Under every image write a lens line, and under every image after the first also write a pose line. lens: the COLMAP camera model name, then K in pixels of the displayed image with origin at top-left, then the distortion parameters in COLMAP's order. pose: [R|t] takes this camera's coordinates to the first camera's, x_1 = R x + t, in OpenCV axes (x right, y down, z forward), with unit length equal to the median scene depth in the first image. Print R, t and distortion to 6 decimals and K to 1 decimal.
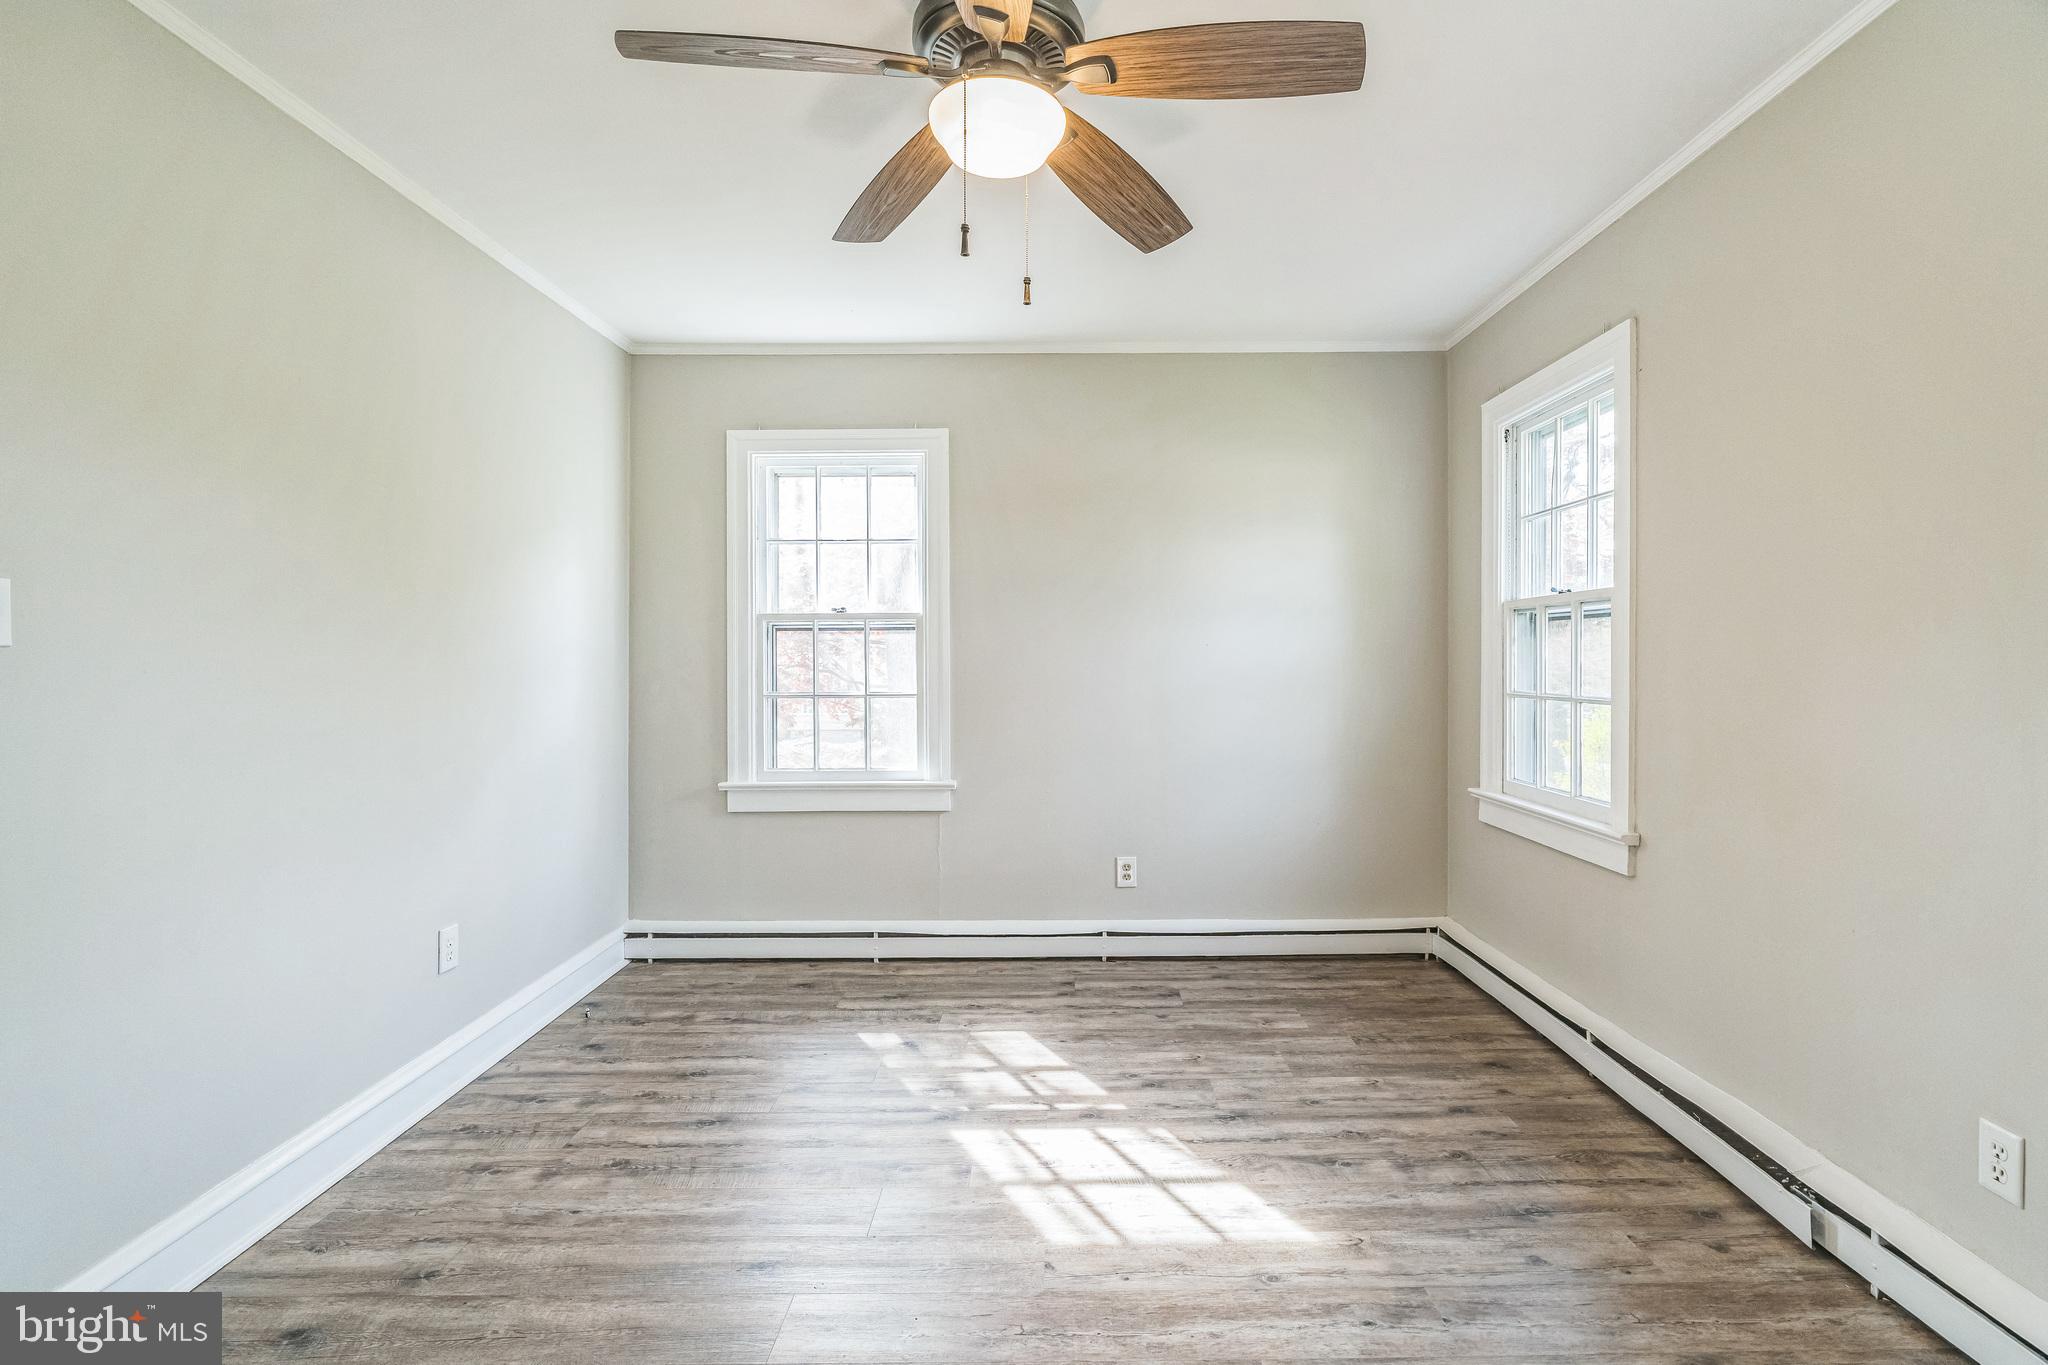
lens RADIAL K [[928.6, 0, 1016.4], [0, 928.6, 669.0], [0, 0, 1]] dist [-0.015294, 0.005963]
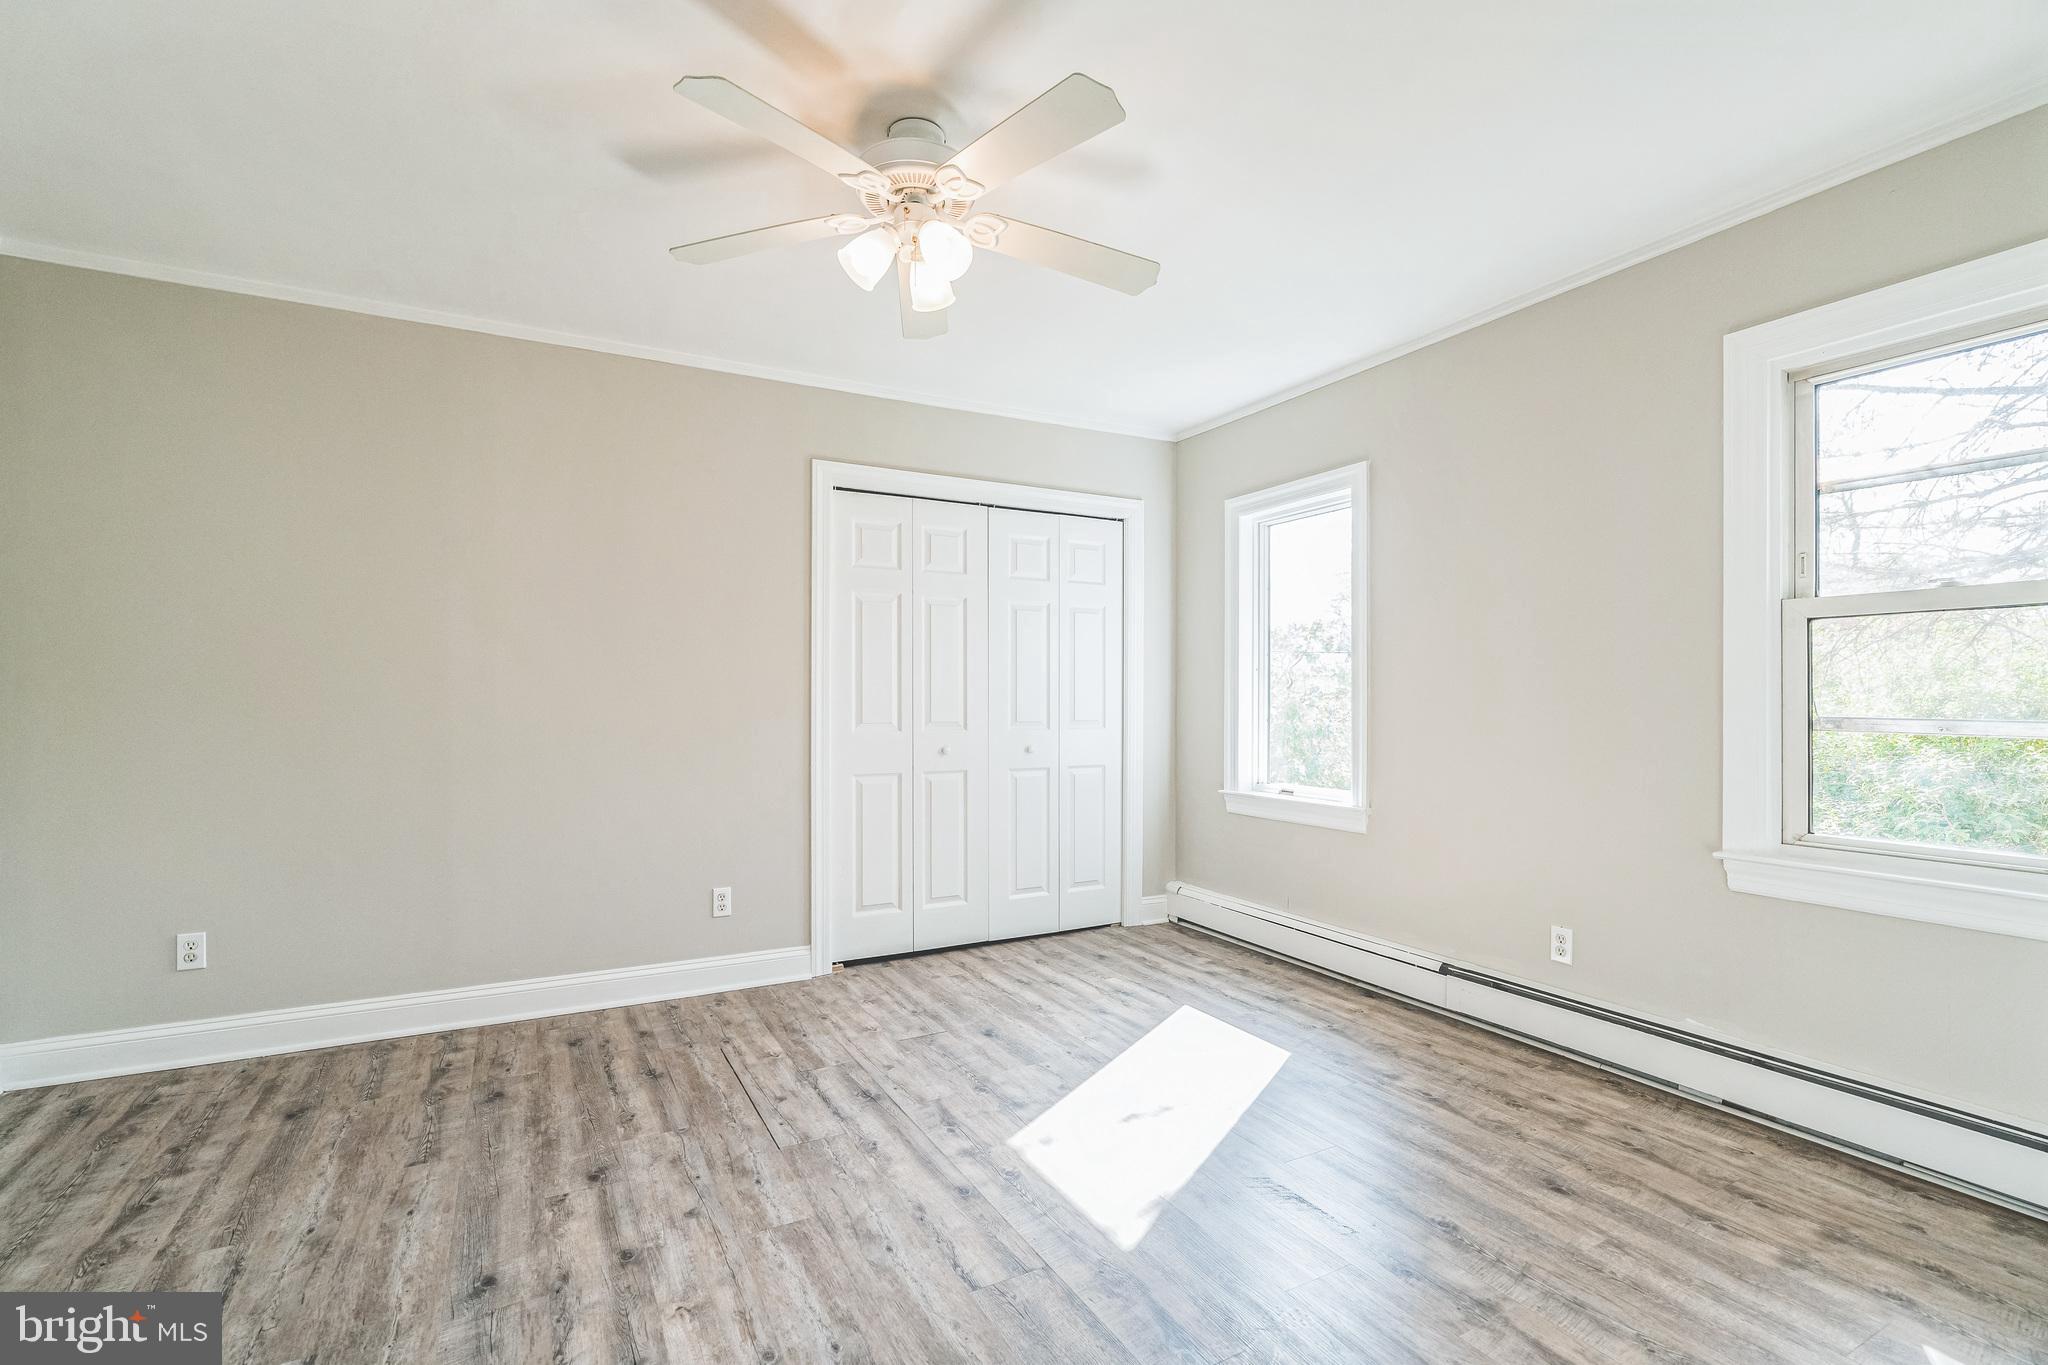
lens RADIAL K [[928.6, 0, 1011.9], [0, 928.6, 693.5], [0, 0, 1]] dist [-0.015294, 0.005963]
pose [[0.468741, -0.001899, -0.883334, 0.666327], [0.000414, 0.999998, -0.001930, 0.004126], [0.883336, 0.000539, 0.468741, 0.236468]]
